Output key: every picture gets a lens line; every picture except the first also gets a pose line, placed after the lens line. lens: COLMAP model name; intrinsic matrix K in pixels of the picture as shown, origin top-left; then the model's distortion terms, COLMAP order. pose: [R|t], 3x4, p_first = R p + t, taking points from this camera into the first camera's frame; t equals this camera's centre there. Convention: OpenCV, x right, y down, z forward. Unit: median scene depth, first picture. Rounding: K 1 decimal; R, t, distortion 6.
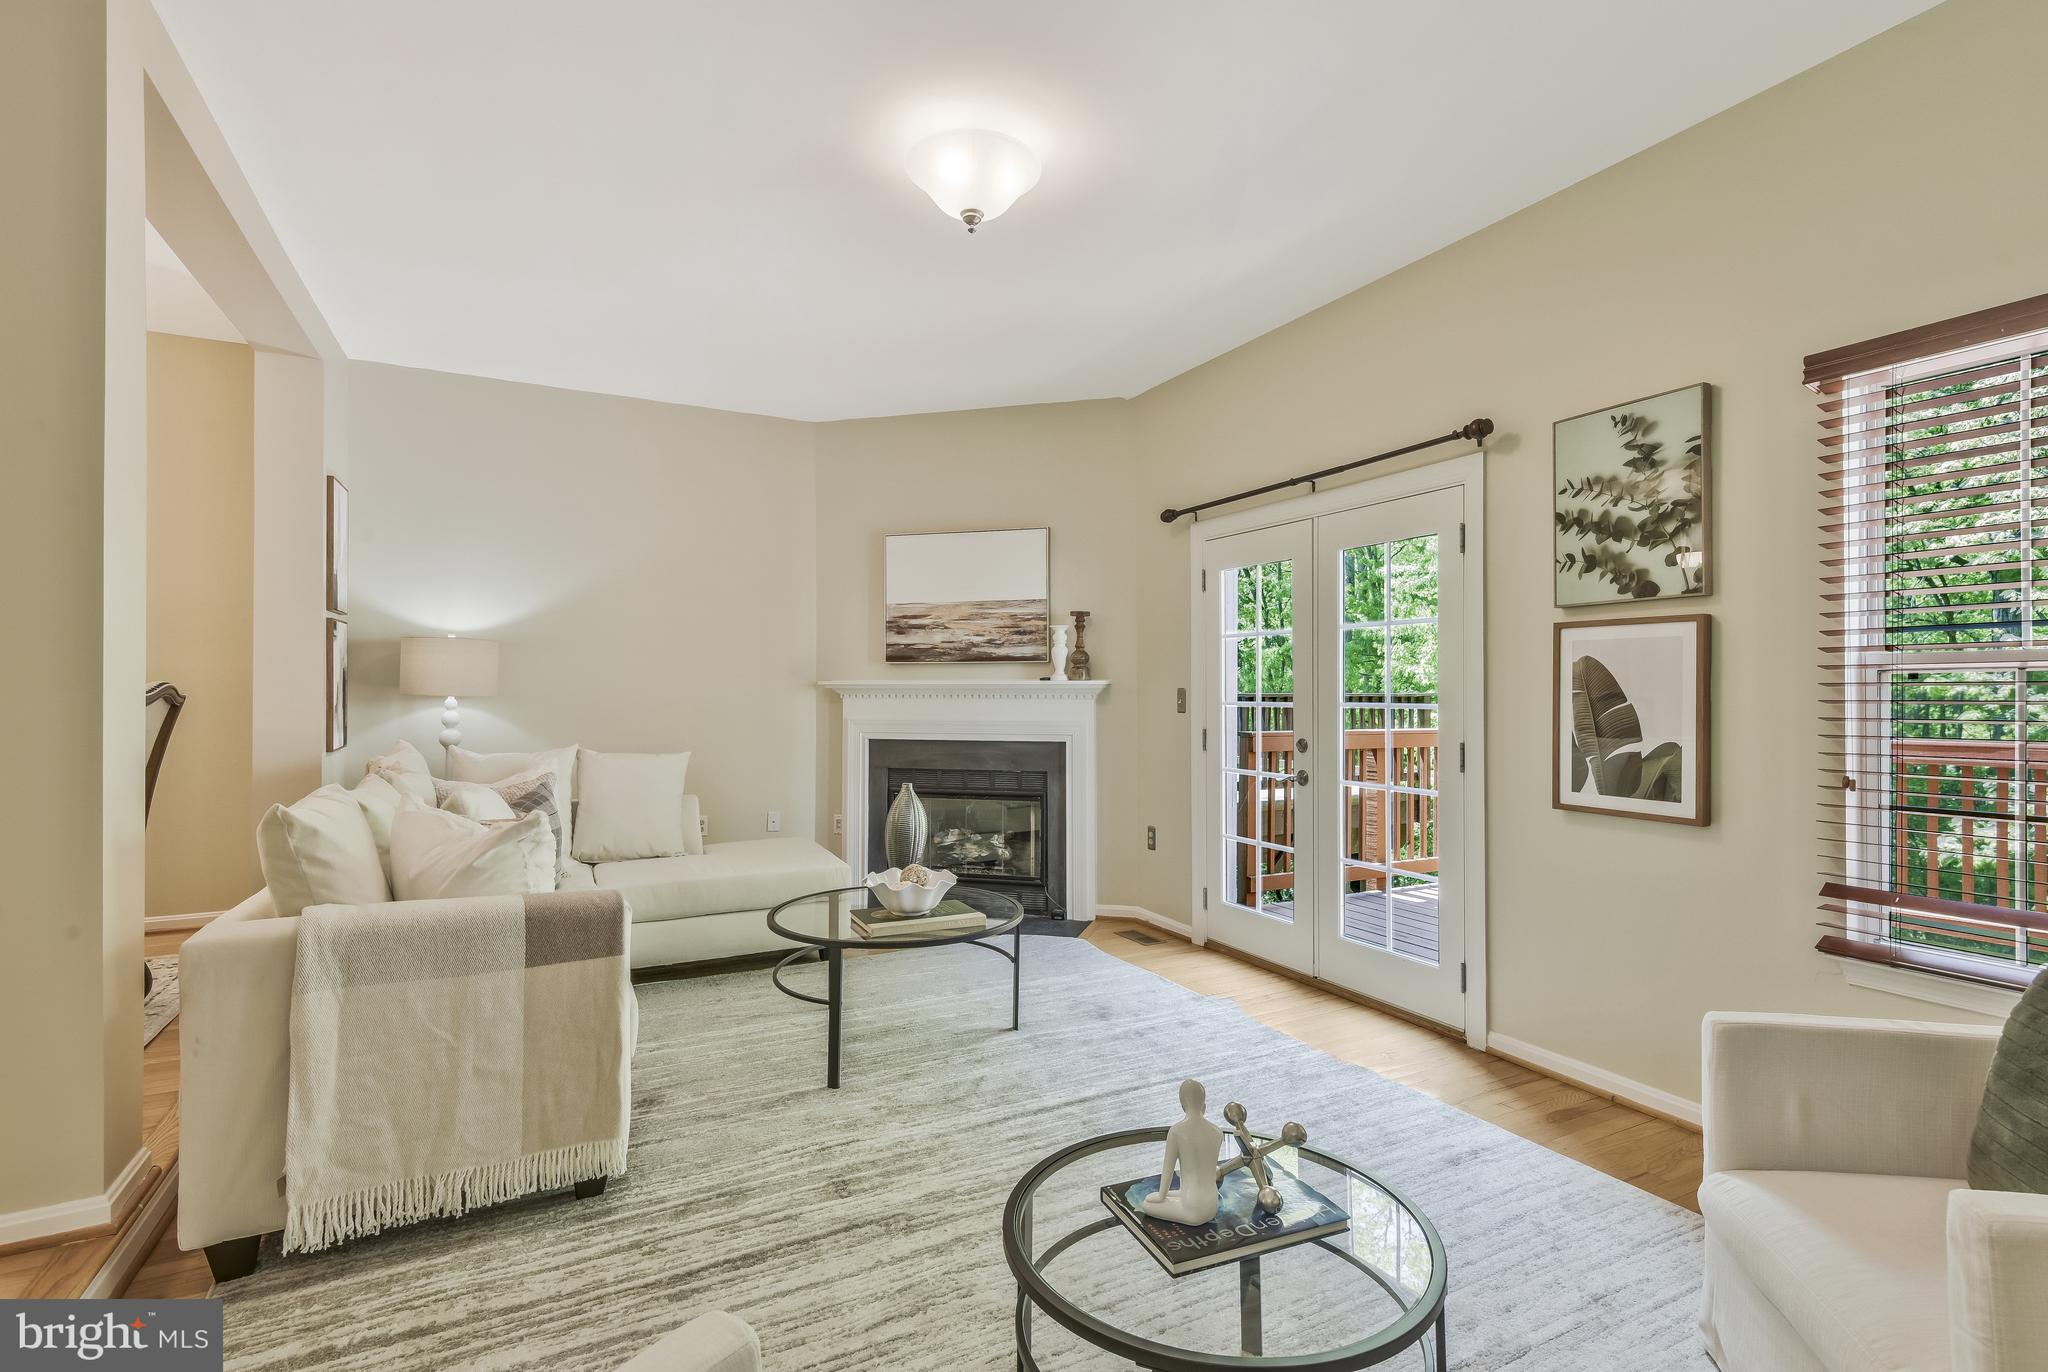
lens RADIAL K [[961.2, 0, 1034.8], [0, 961.2, 692.8], [0, 0, 1]] dist [0.007006, -0.000138]
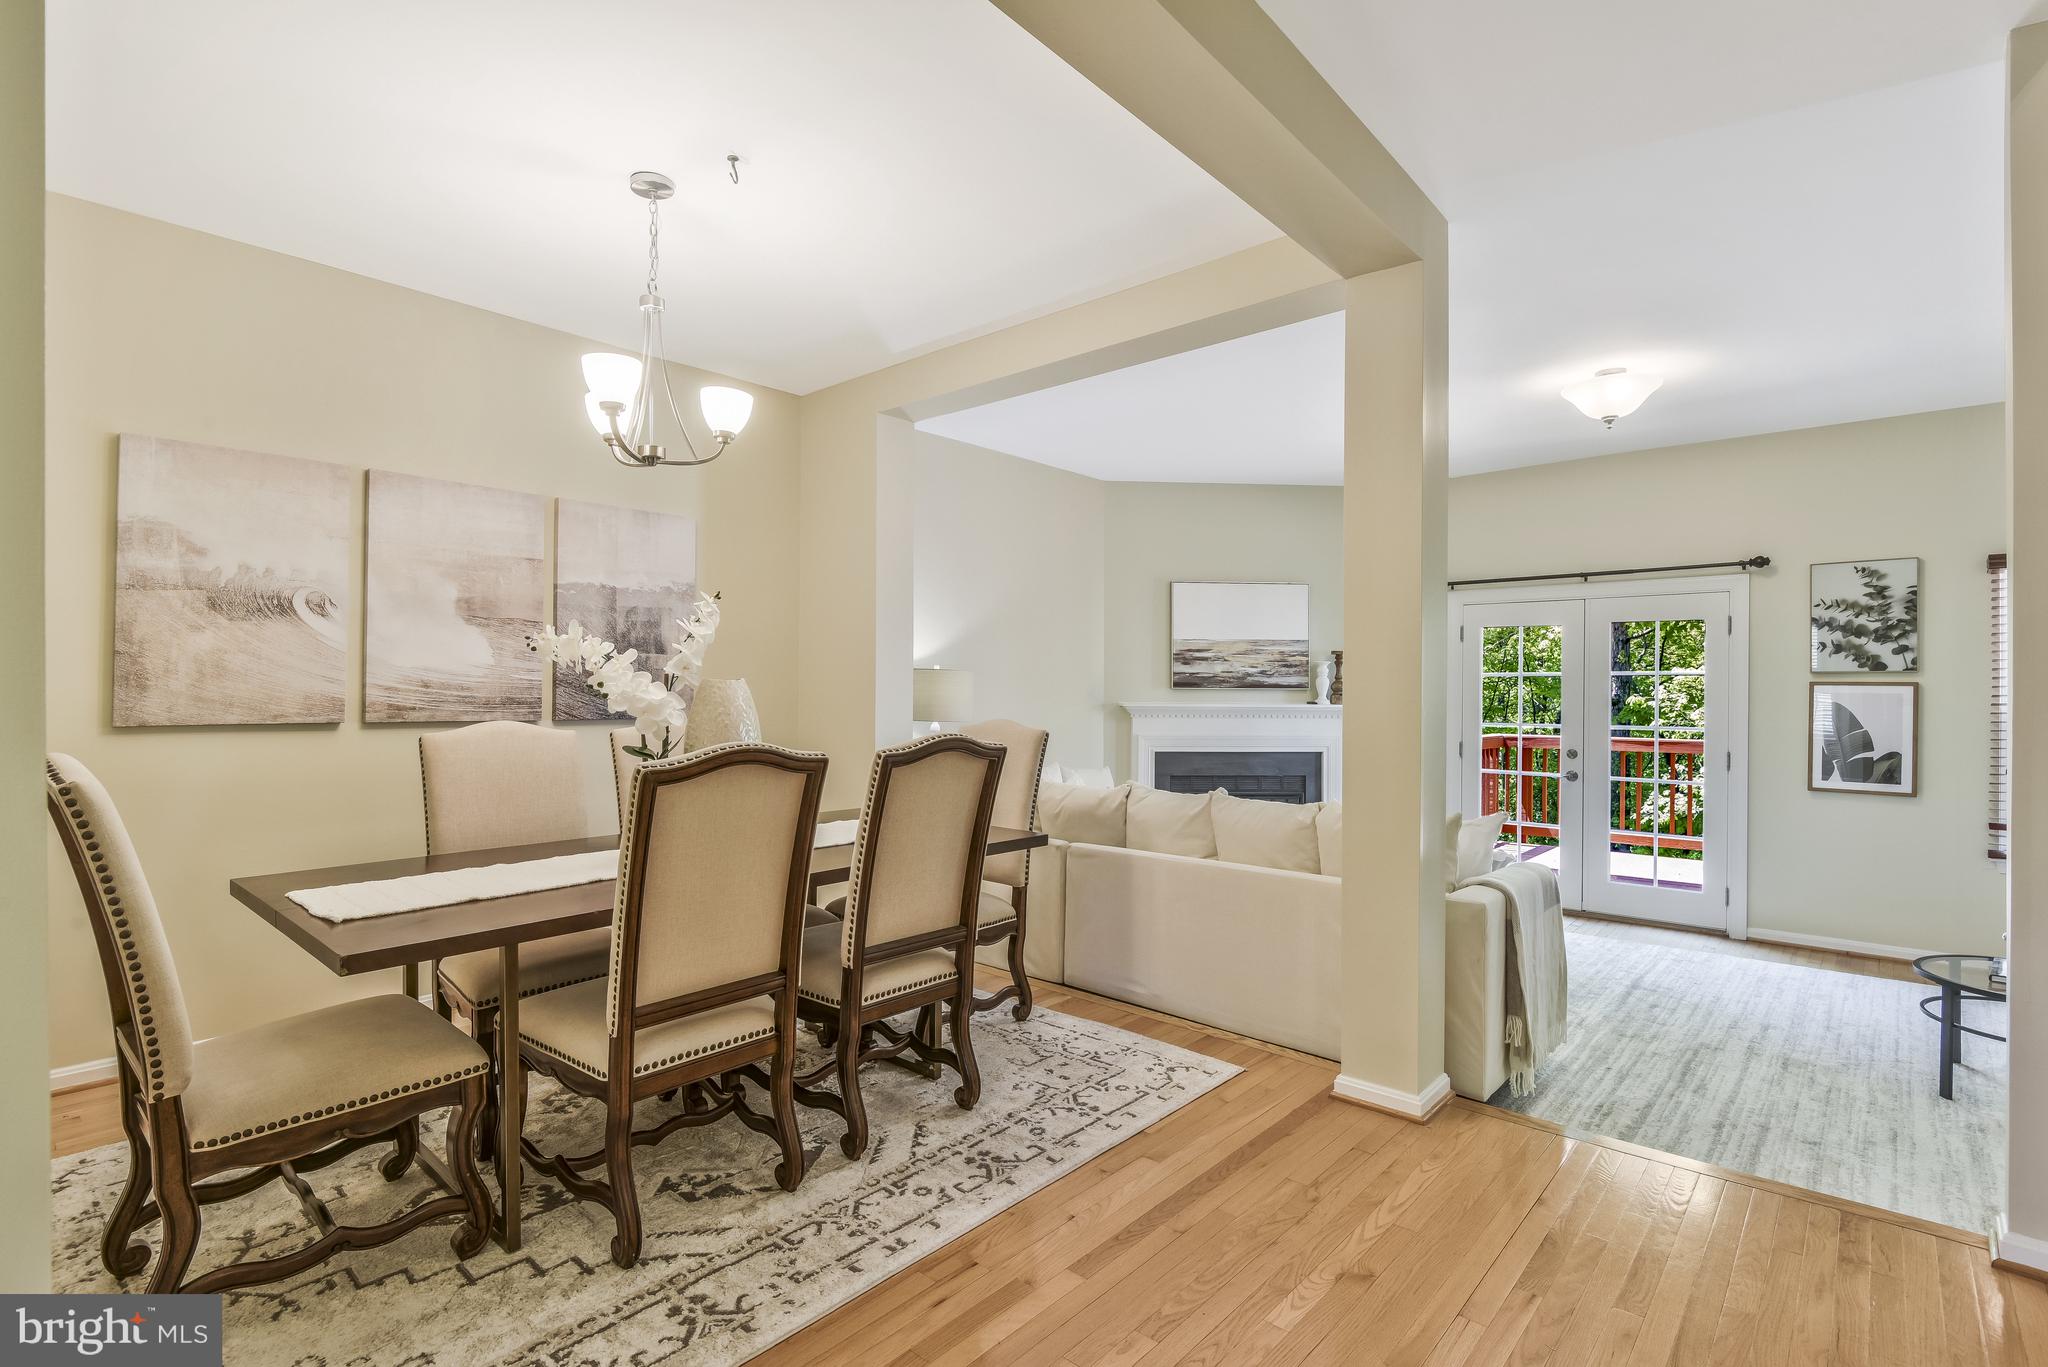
lens RADIAL K [[964.6, 0, 1030.2], [0, 964.6, 697.9], [0, 0, 1]] dist [0.018905, -0.016515]
pose [[0.935439, 0.002605, 0.353479, -1.375873], [-0.005682, 0.999954, 0.007666, -0.049953], [-0.353443, -0.009180, 0.935411, -0.120588]]
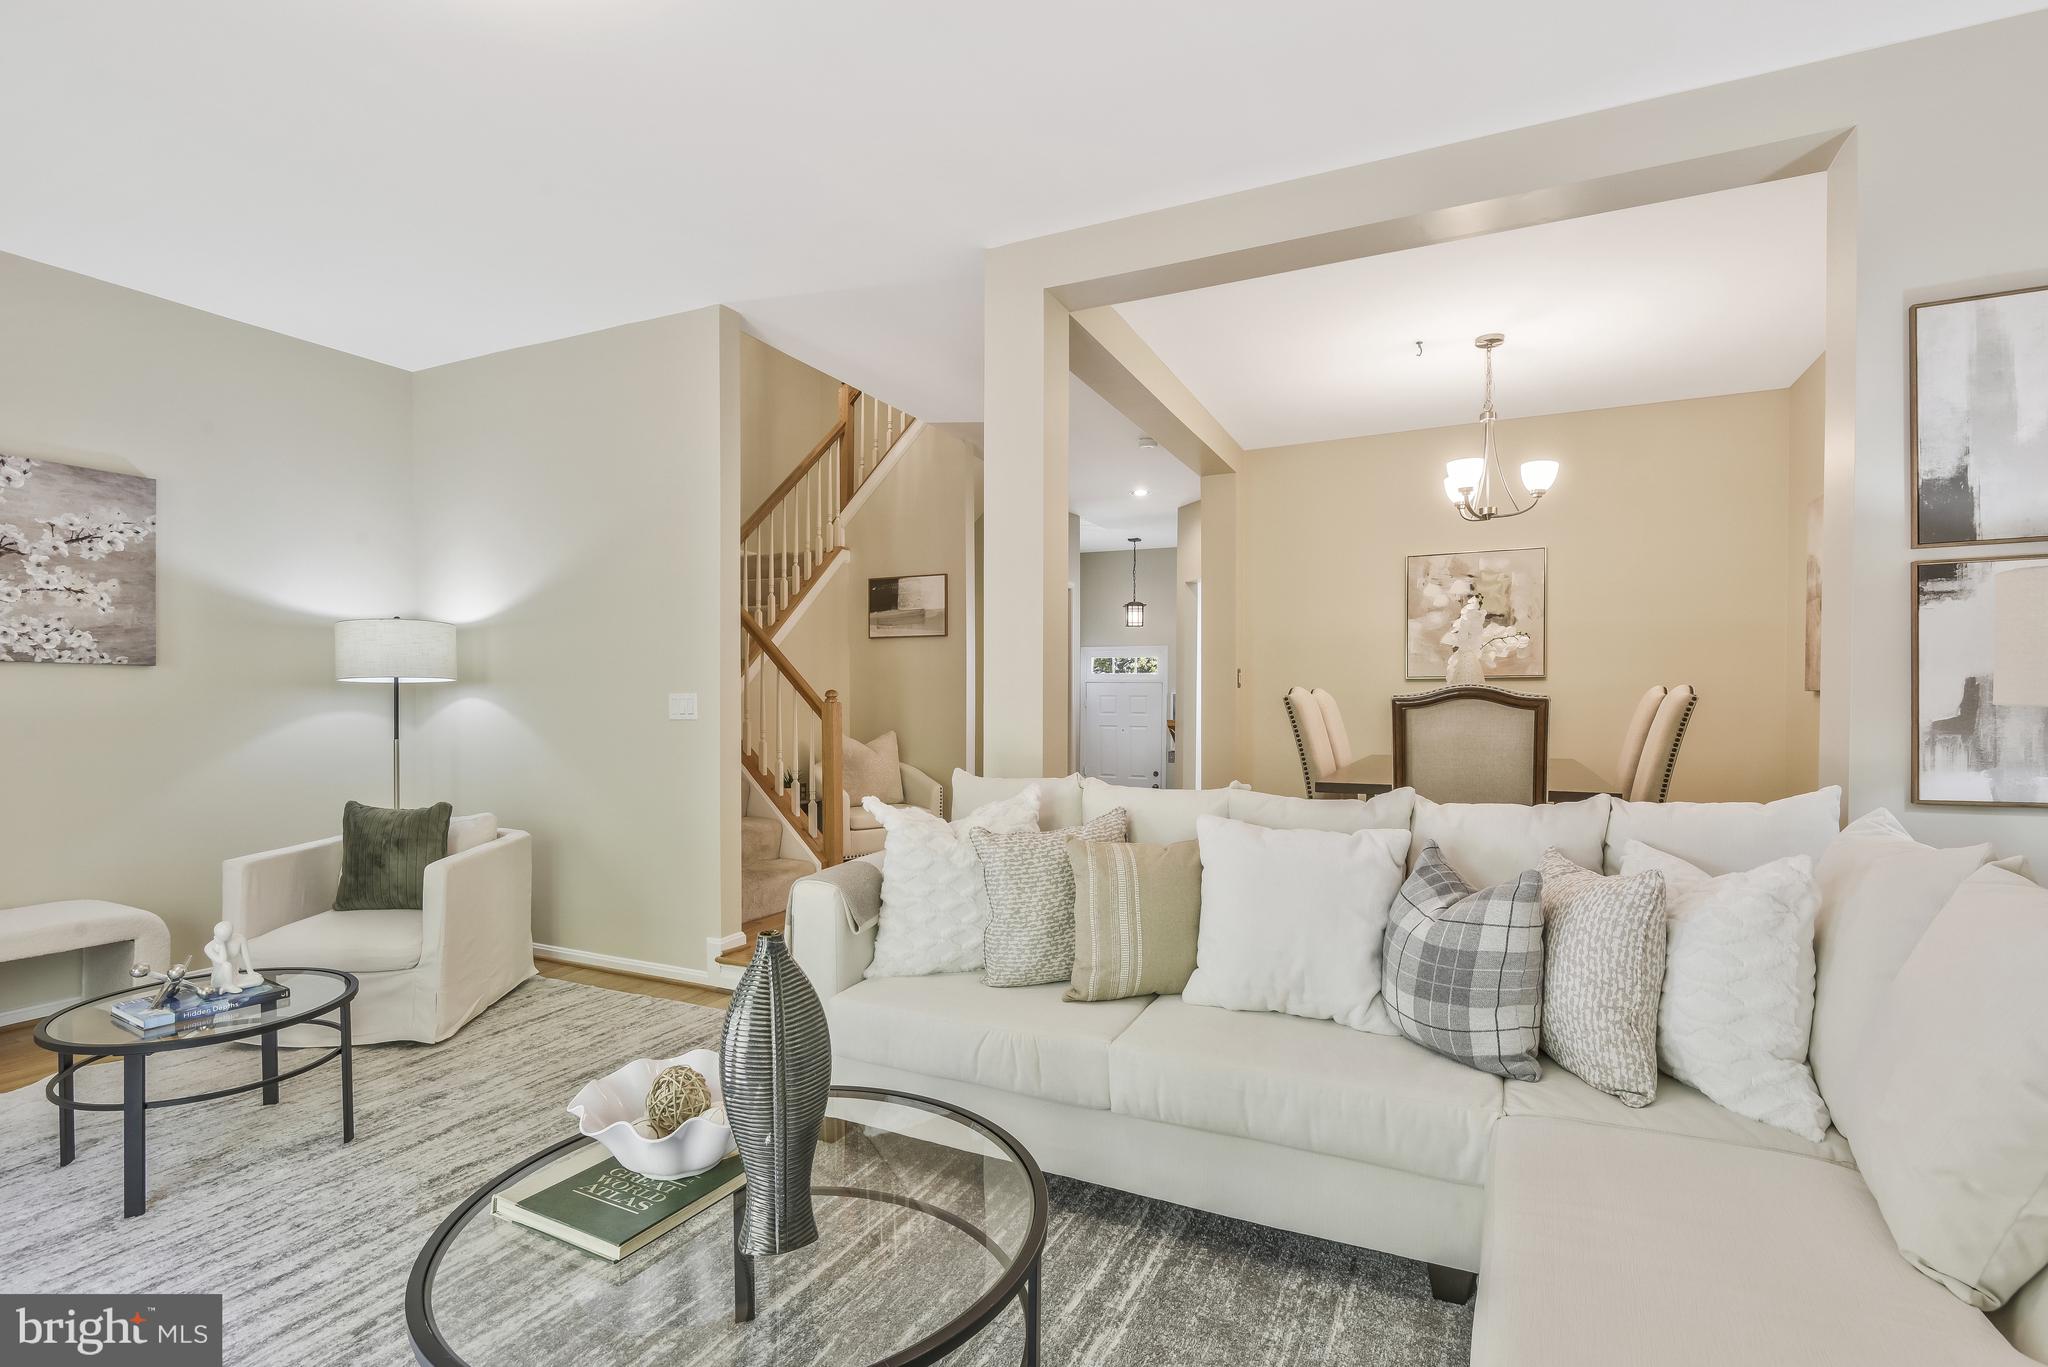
lens RADIAL K [[964.6, 0, 1030.2], [0, 964.6, 697.9], [0, 0, 1]] dist [0.018905, -0.016515]
pose [[-0.801932, 0.001372, -0.597413, 0.018243], [-0.001894, 0.999986, 0.004839, -0.000317], [0.597412, 0.005012, -0.801919, 1.611764]]
